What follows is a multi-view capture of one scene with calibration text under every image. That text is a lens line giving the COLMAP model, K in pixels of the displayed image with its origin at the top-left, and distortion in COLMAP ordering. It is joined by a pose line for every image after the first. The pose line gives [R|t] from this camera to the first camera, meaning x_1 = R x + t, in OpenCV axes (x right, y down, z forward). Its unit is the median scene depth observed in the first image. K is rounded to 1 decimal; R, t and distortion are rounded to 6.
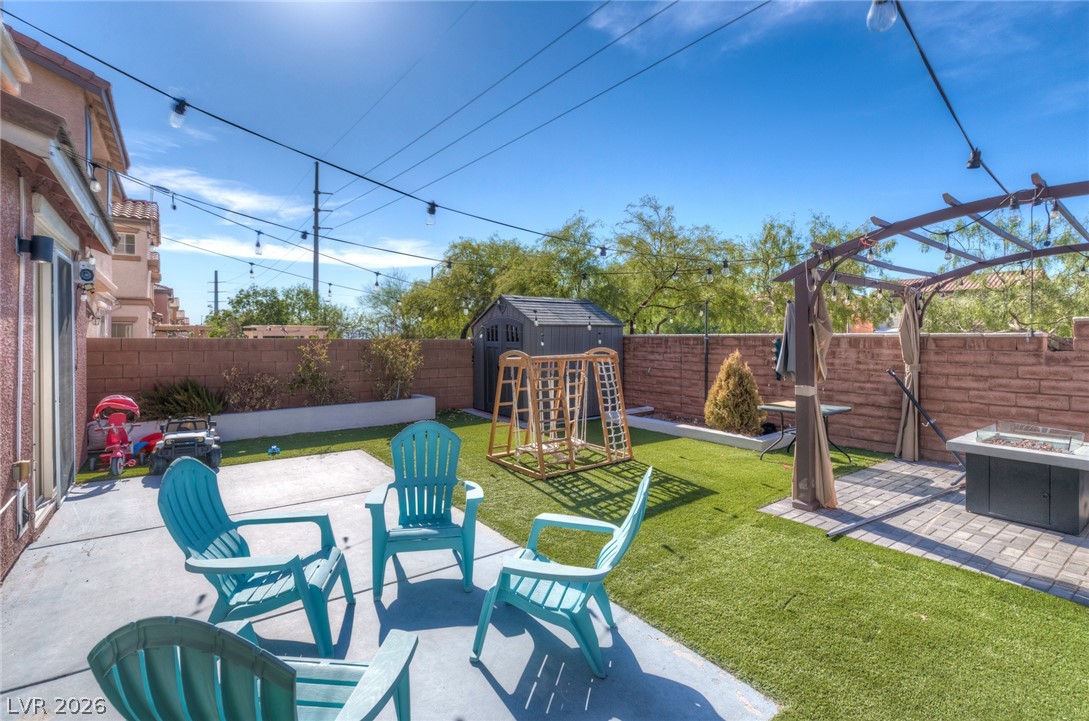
lens RADIAL K [[505.5, 0, 540.6], [0, 505.5, 339.1], [0, 0, 1]] dist [-0.000609, -0.000063]
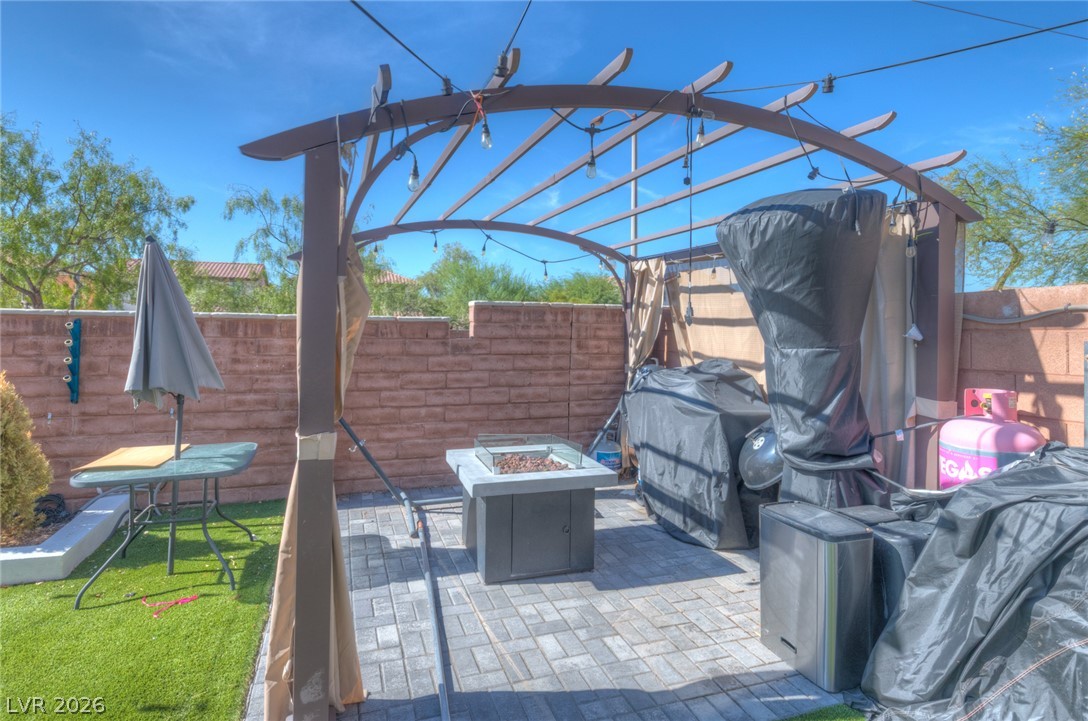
lens RADIAL K [[556.6, 0, 518.2], [0, 556.6, 316.5], [0, 0, 1]] dist [-0.002919, -0.000914]
pose [[0.321609, 0.025923, 0.946518, 0.109393], [-0.007932, 0.999664, -0.024683, 0.007339], [-0.946839, 0.000431, 0.321707, 0.481576]]
